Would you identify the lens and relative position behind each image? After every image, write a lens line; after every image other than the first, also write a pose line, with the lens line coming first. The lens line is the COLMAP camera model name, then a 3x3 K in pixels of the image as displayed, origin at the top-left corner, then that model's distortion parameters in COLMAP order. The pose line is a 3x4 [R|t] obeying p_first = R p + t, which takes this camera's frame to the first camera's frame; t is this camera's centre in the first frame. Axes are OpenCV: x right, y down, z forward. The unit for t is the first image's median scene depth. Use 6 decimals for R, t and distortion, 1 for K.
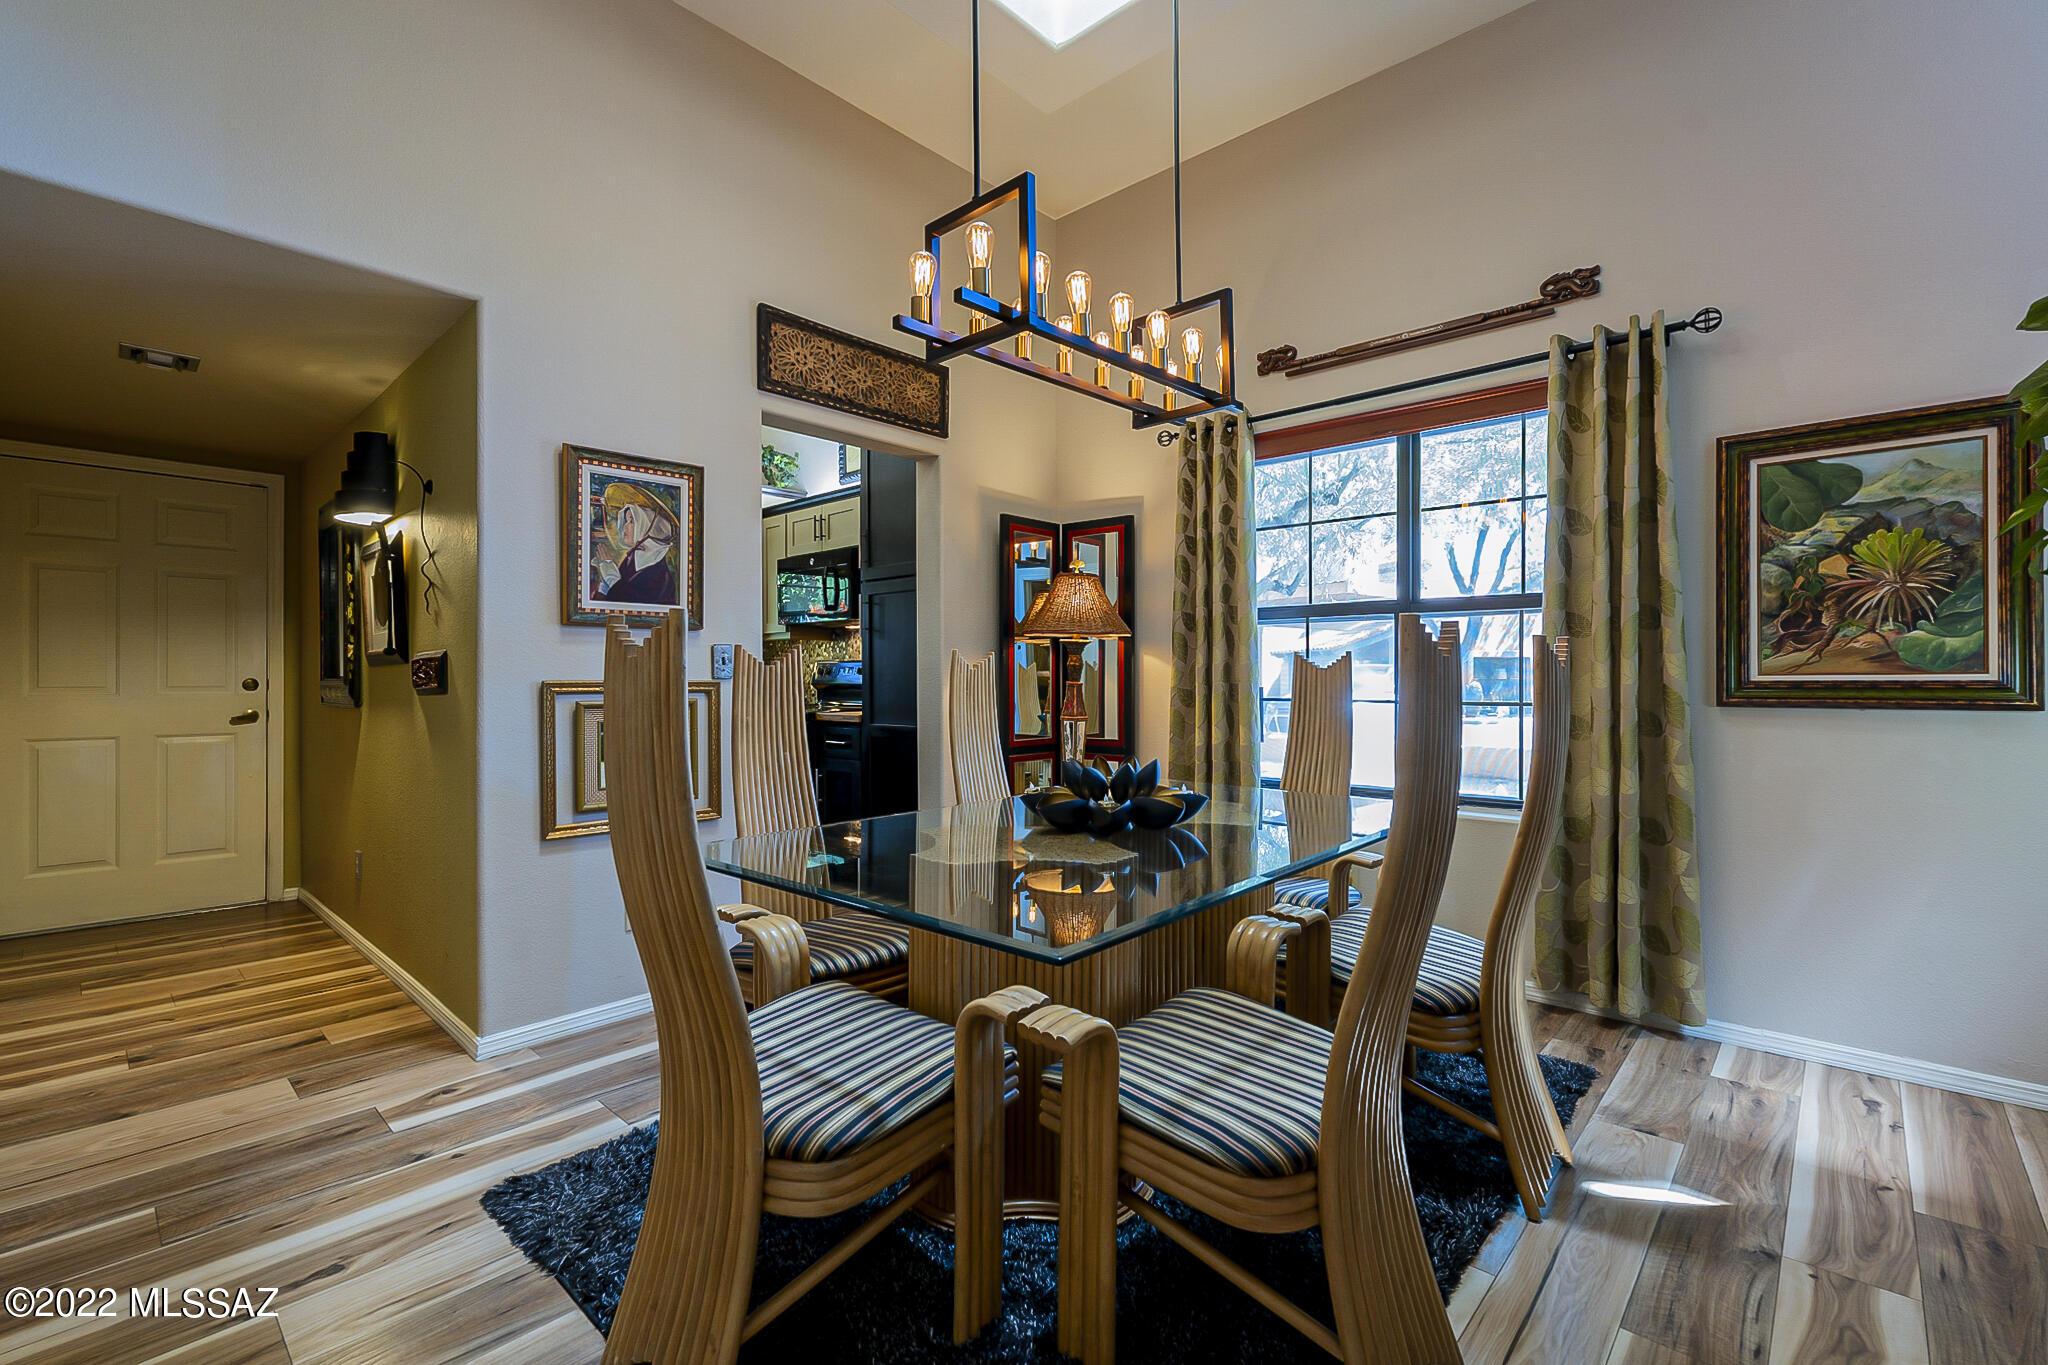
lens RADIAL K [[904.9, 0, 1024.0], [0, 904.9, 682.5], [0, 0, 1]] dist [-0.004061, -0.000236]
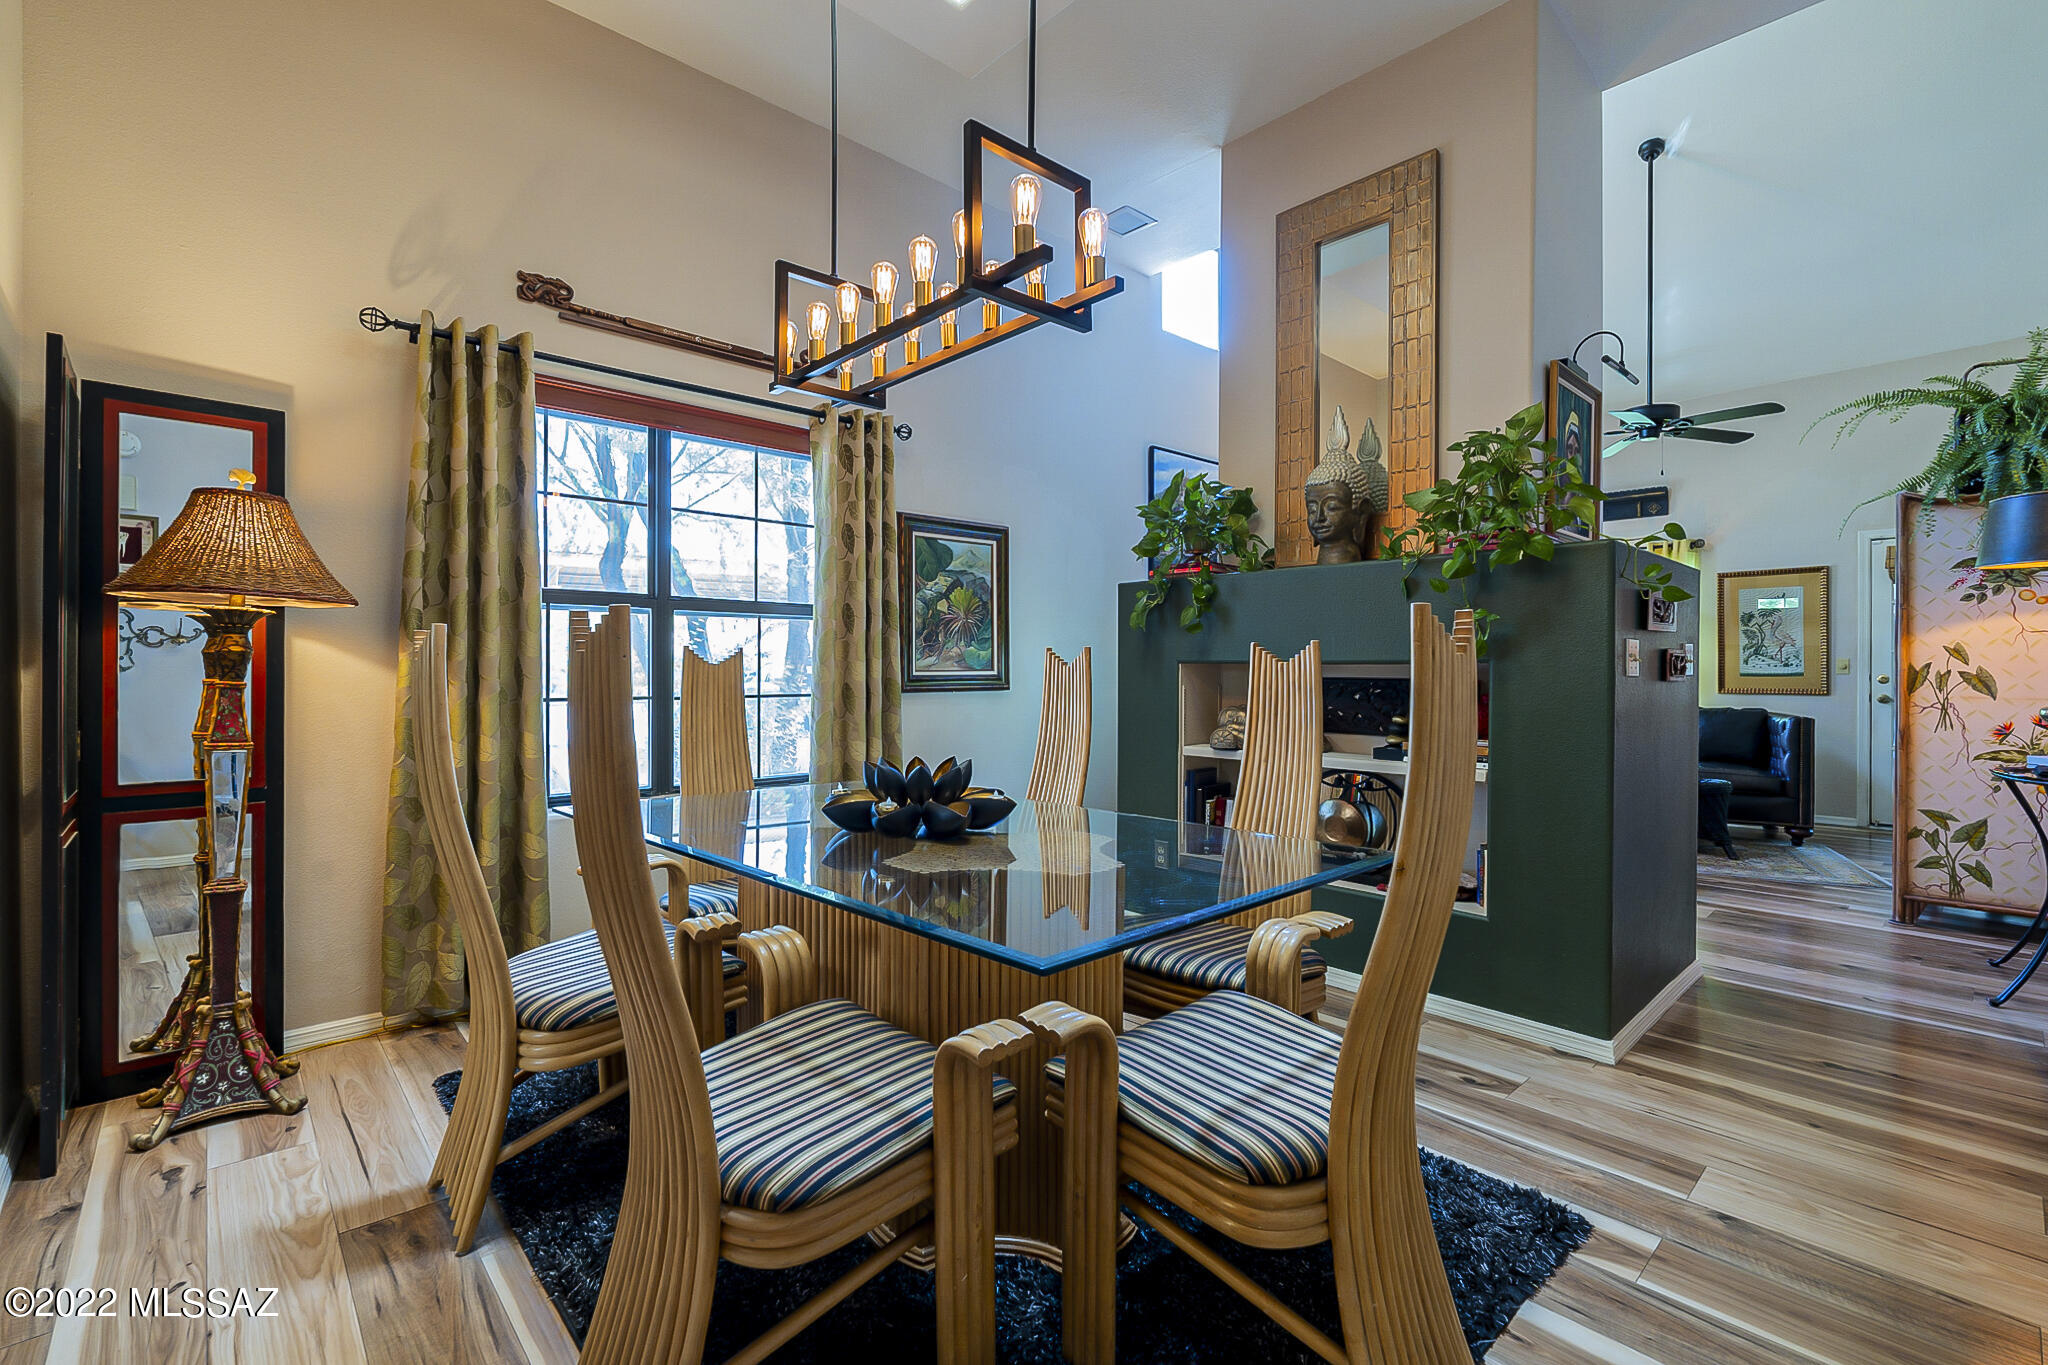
lens RADIAL K [[904.9, 0, 1024.0], [0, 904.9, 682.5], [0, 0, 1]] dist [-0.004061, -0.000236]
pose [[0.074929, -0.012069, 0.997116, -0.961565], [0.005355, 0.999917, 0.011701, -0.009352], [-0.997175, 0.004463, 0.074987, 0.935776]]
